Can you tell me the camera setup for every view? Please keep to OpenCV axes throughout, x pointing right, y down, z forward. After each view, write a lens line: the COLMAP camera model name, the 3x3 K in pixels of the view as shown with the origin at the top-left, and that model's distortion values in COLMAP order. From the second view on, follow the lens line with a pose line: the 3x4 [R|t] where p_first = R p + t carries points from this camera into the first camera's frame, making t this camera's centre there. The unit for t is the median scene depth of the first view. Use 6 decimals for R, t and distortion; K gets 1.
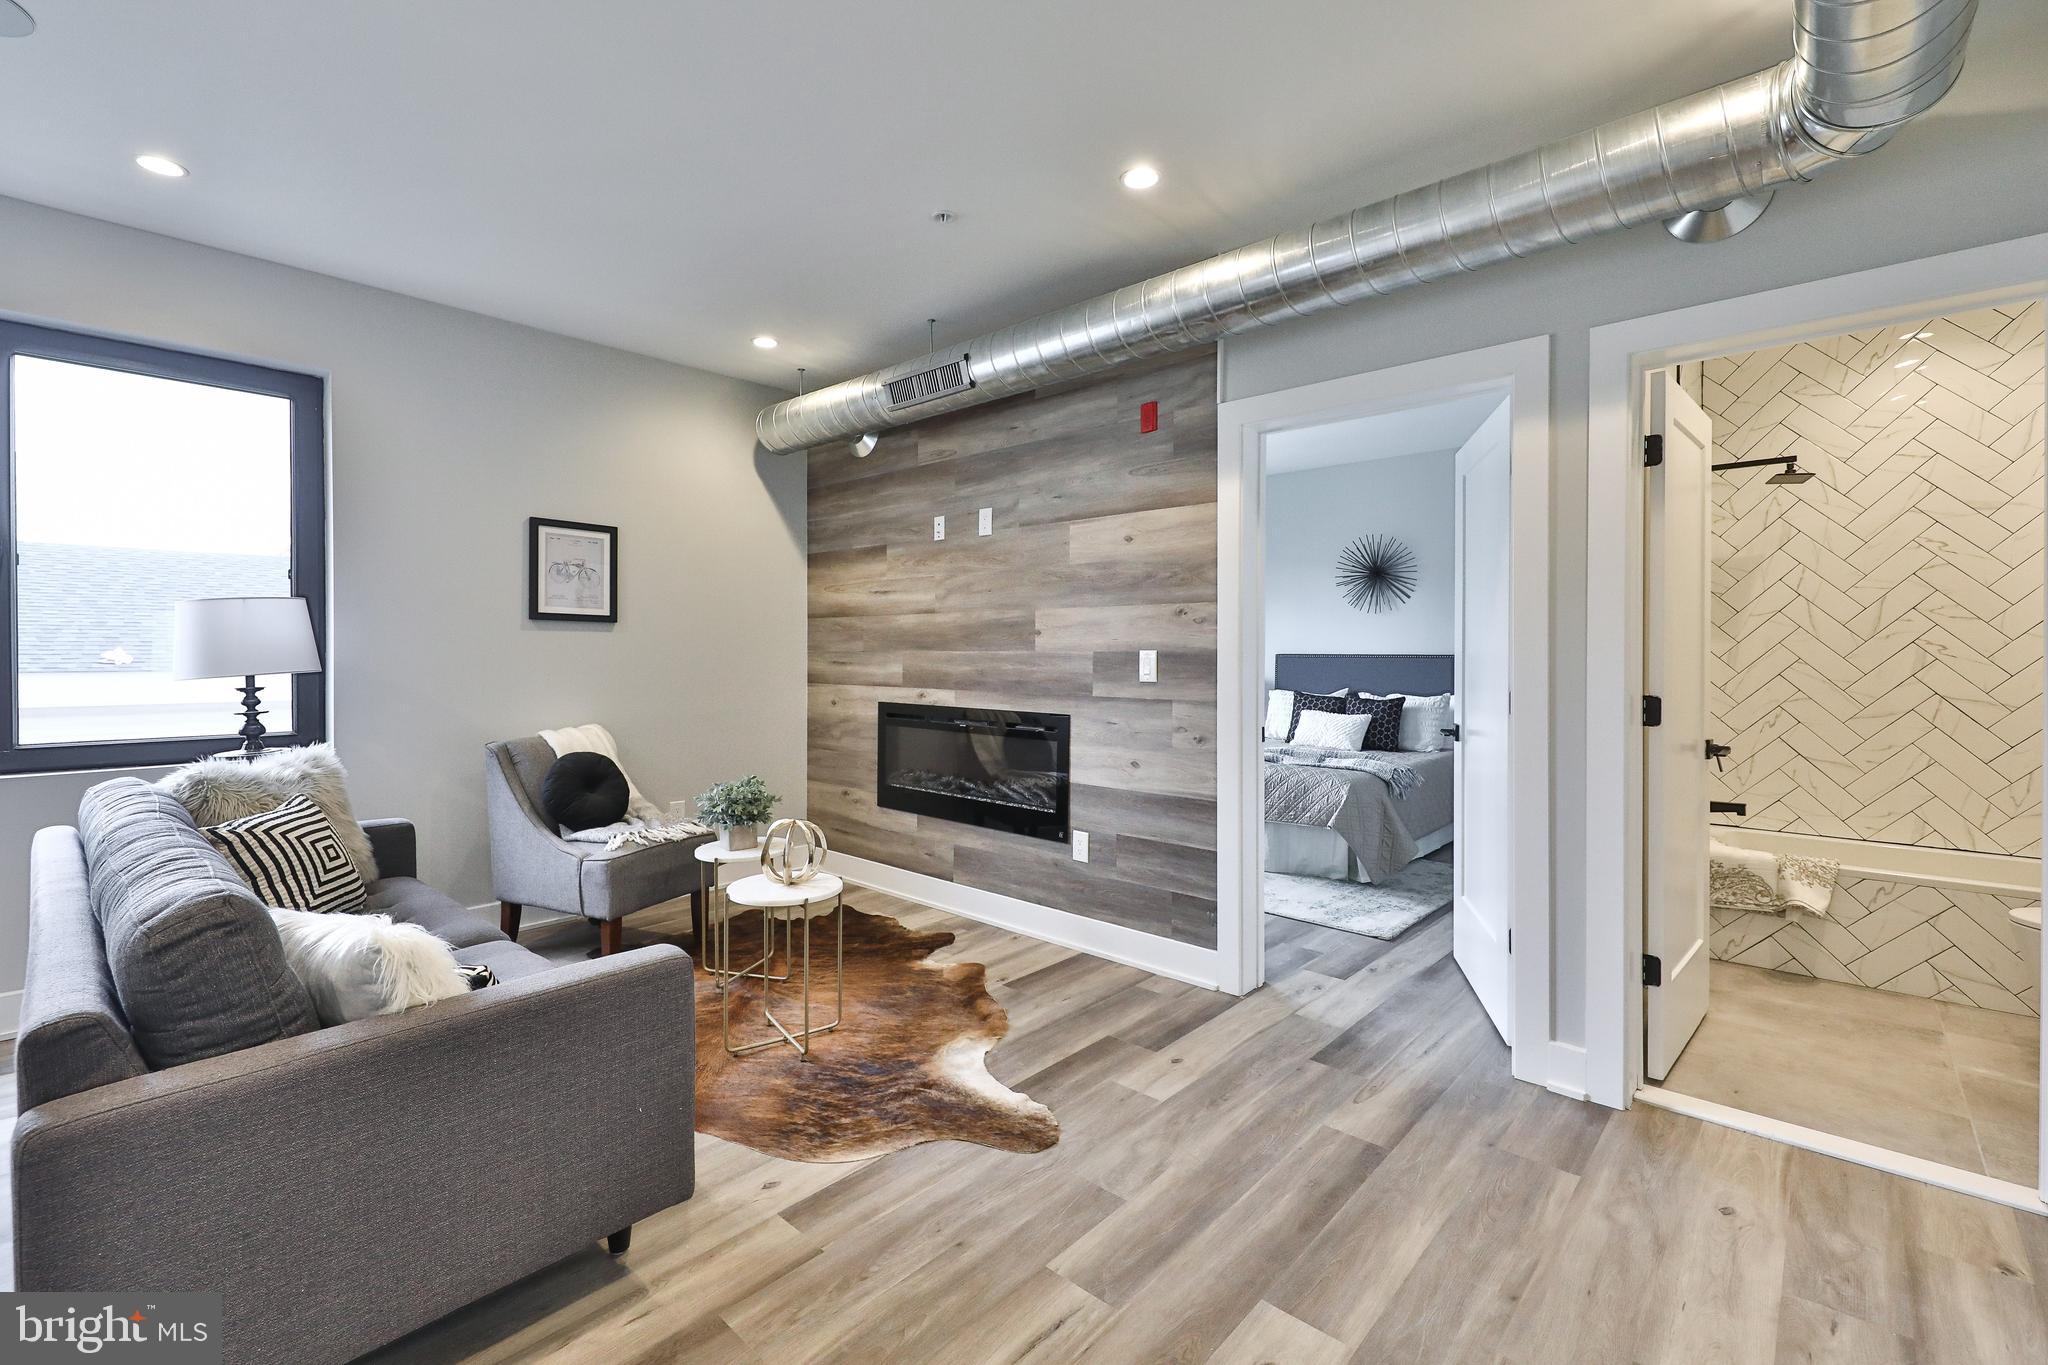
lens RADIAL K [[874.4, 0, 1041.9], [0, 874.4, 661.2], [0, 0, 1]] dist [-0.001133, -0.004221]
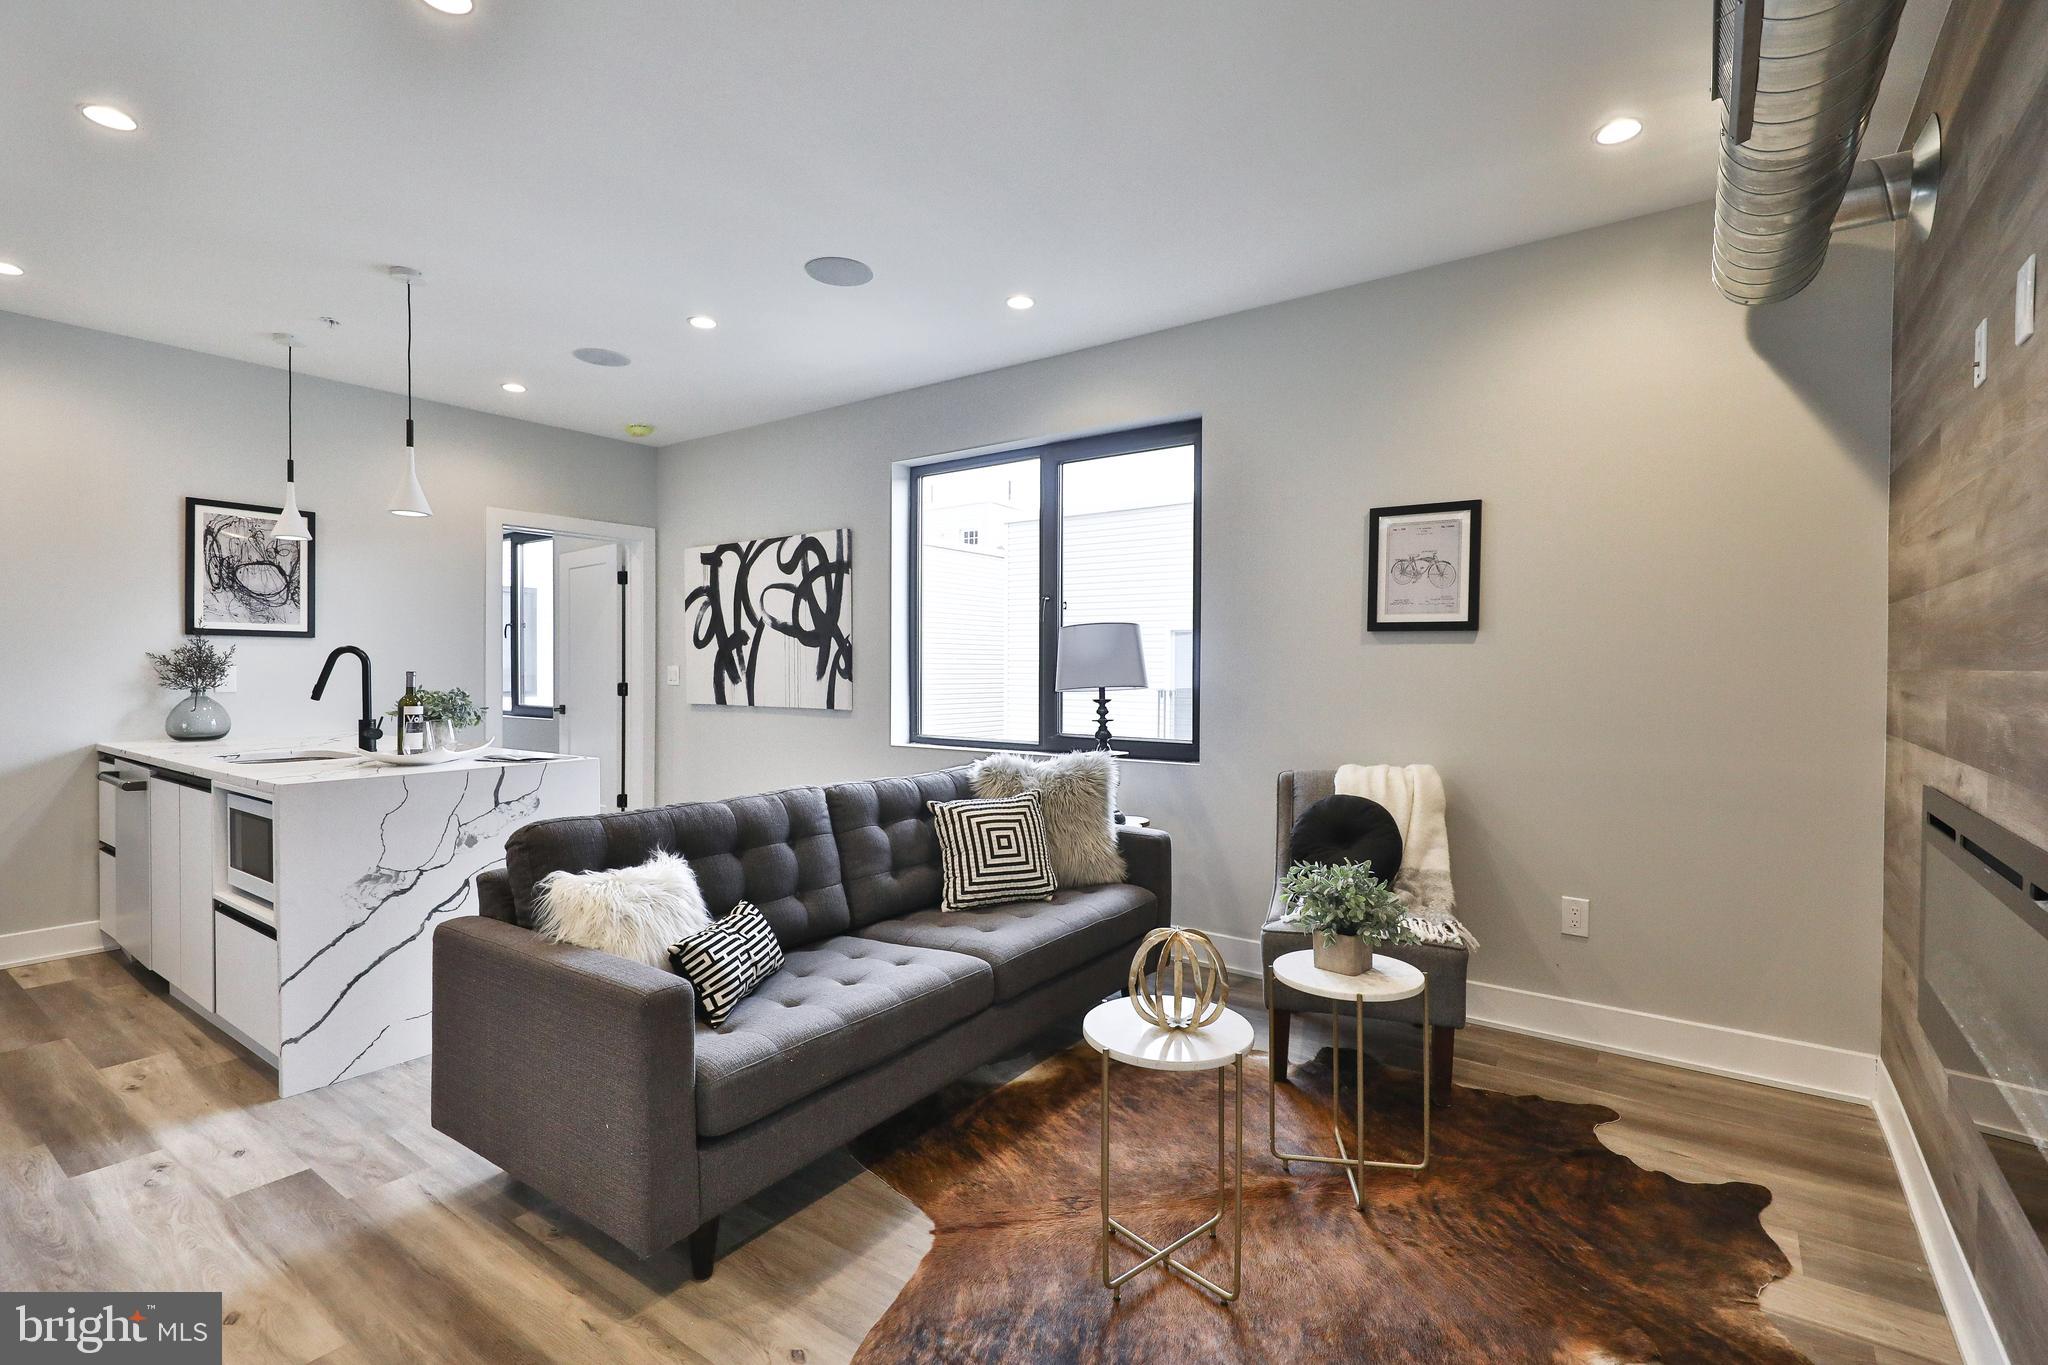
lens RADIAL K [[946.3, 0, 1022.4], [0, 946.3, 675.1], [0, 0, 1]] dist [0.009623, -0.000422]
pose [[0.095769, 0.007633, -0.995374, 0.319422], [-0.012612, 0.999900, 0.006454, -0.008361], [0.995324, 0.011936, 0.095856, 0.647375]]
